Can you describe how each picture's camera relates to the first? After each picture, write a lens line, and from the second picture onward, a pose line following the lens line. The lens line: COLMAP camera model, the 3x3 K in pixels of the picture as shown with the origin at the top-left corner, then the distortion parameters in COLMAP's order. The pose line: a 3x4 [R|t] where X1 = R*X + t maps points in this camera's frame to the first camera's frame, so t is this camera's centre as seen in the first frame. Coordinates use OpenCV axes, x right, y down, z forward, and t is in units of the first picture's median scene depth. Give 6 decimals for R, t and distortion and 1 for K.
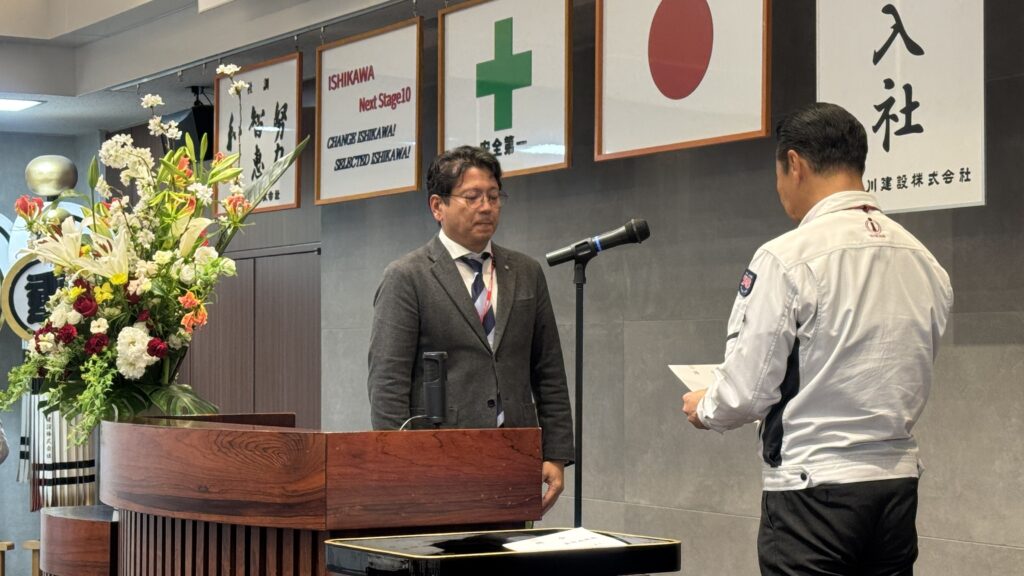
lens RADIAL K [[2160.0, 0, 536.5], [0, 2160.0, 294.1], [0, 0, 1]] dist [0.171370, 0.000000]
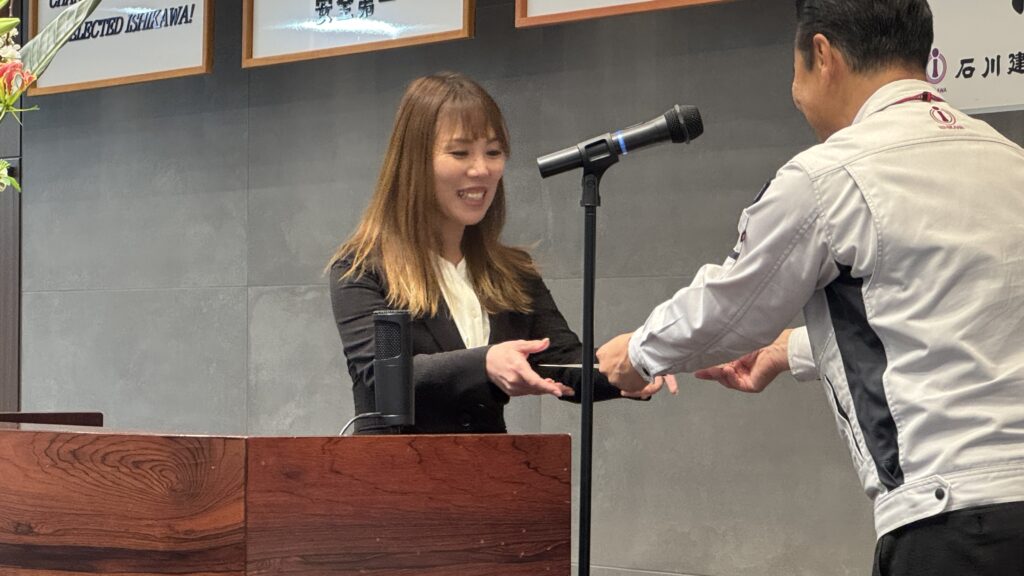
lens RADIAL K [[3179.4, 0, 477.0], [0, 3179.4, 311.6], [0, 0, 1]] dist [0.043634, 0.000000]
pose [[0.995784, 0.010028, 0.091179, -0.085251], [-0.011456, 0.999820, 0.015147, 0.010540], [-0.091010, -0.016128, 0.995719, 0.073472]]
